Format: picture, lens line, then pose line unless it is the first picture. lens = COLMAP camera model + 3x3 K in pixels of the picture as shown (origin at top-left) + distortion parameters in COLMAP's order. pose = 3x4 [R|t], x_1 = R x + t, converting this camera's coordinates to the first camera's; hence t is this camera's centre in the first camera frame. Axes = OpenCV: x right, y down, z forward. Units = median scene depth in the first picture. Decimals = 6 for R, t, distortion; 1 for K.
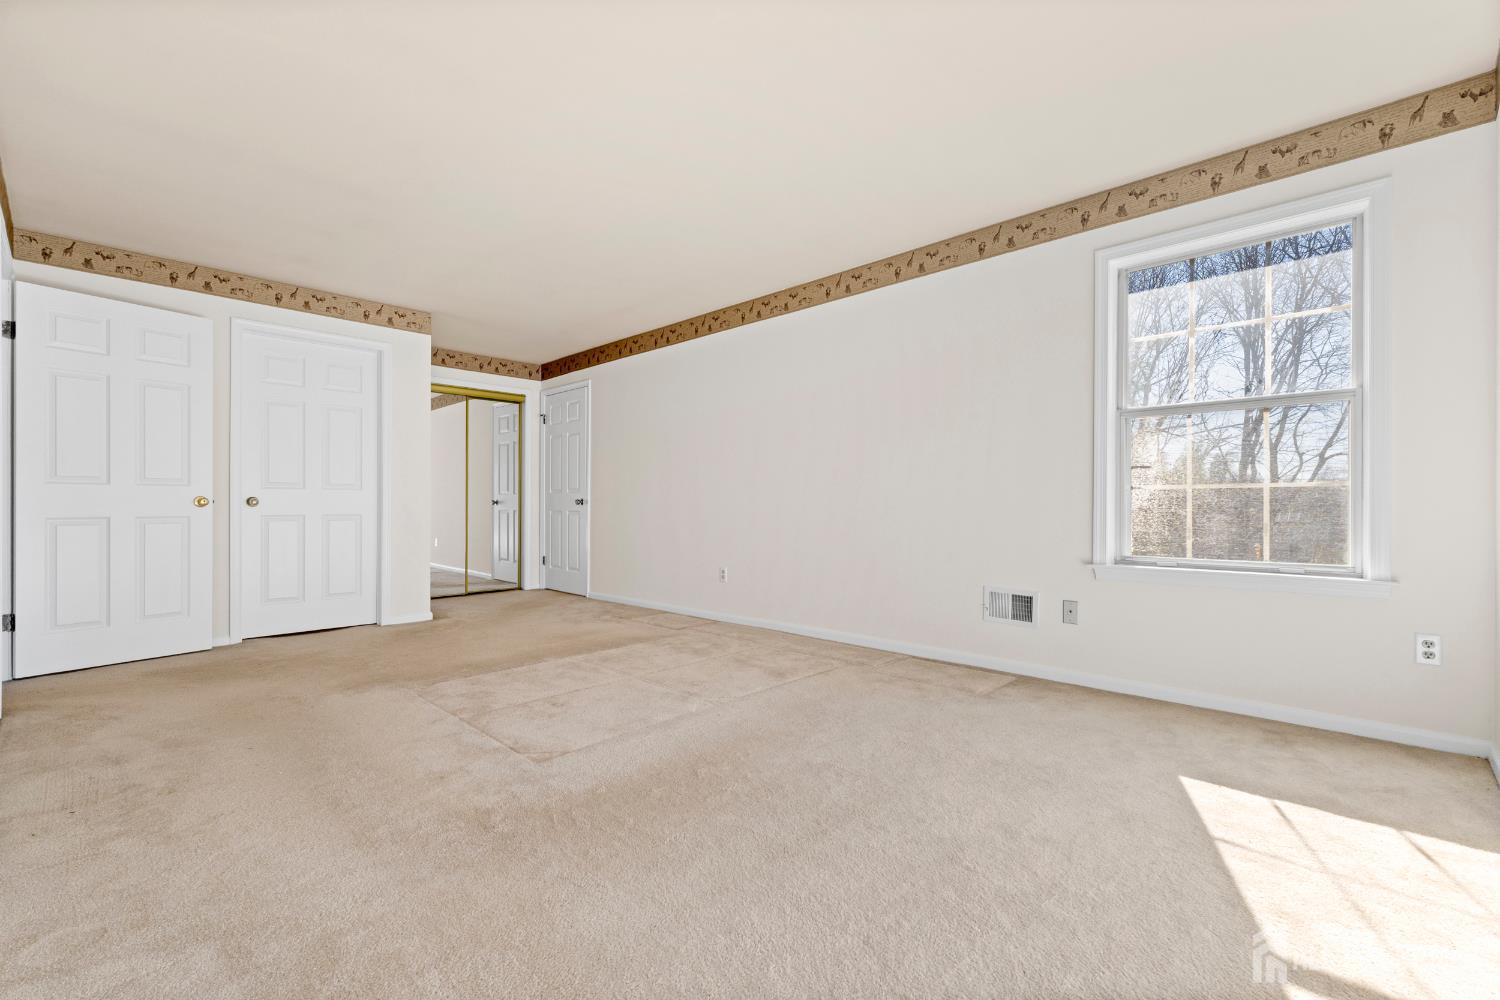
lens RADIAL K [[650.6, 0, 751.2], [0, 650.6, 512.9], [0, 0, 1]] dist [0.003751, 0.000349]
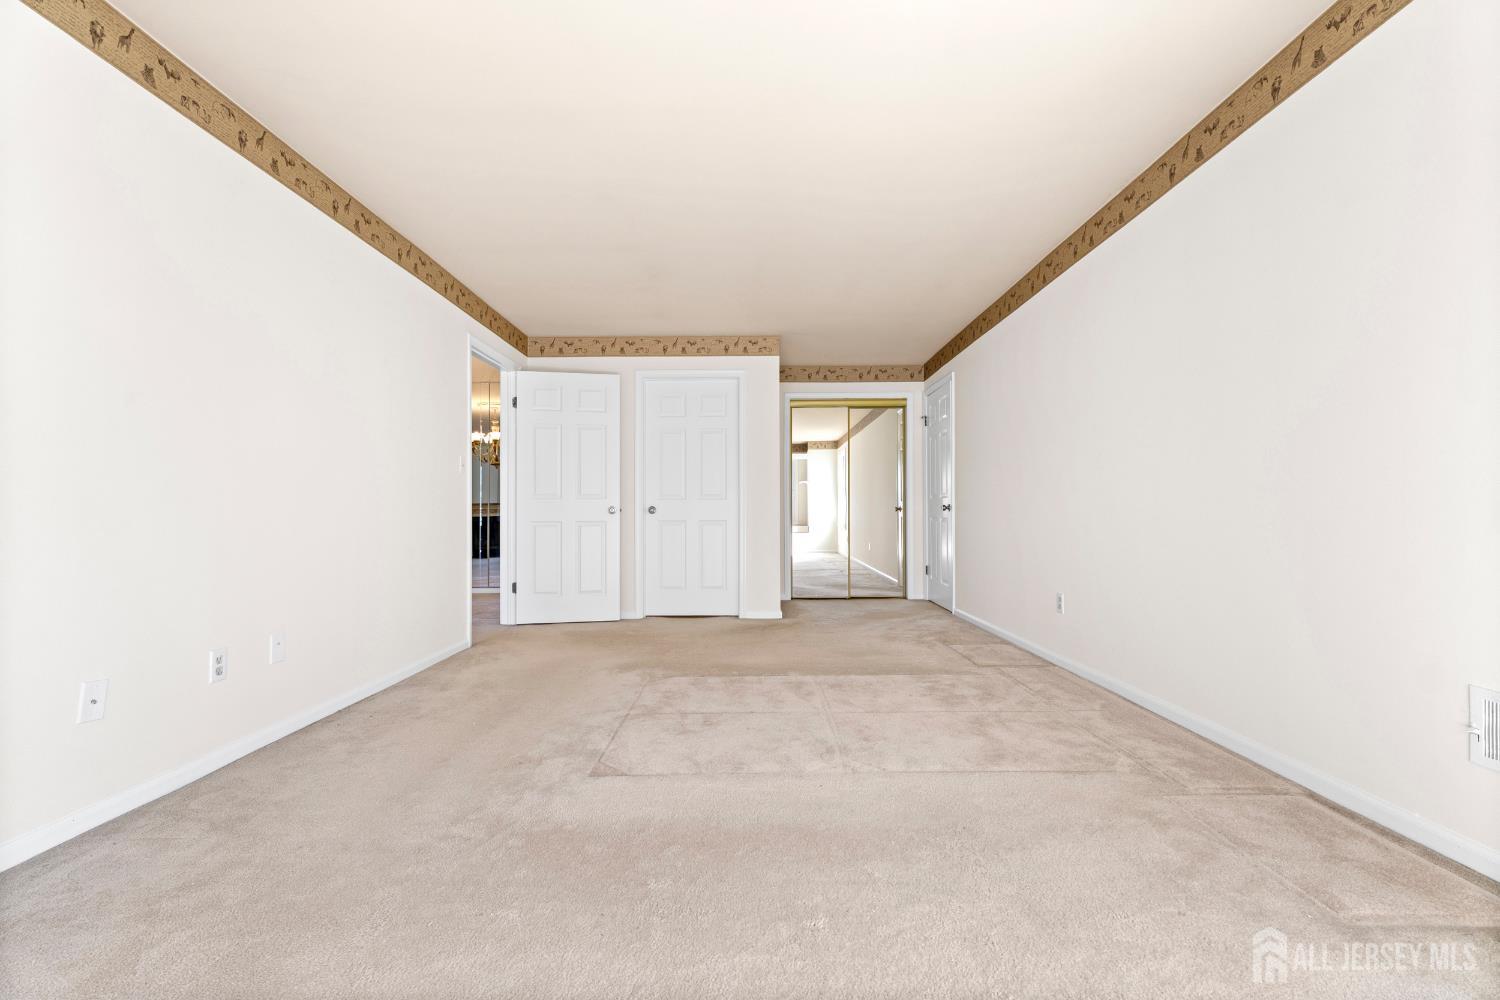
lens RADIAL K [[636.8, 0, 748.8], [0, 636.8, 504.9], [0, 0, 1]] dist [0.002472, 0.000304]
pose [[0.682652, -0.014067, -0.730608, 0.314850], [-0.003460, 0.999741, -0.022482, 0.000836], [0.730735, 0.017875, 0.682427, 0.307997]]
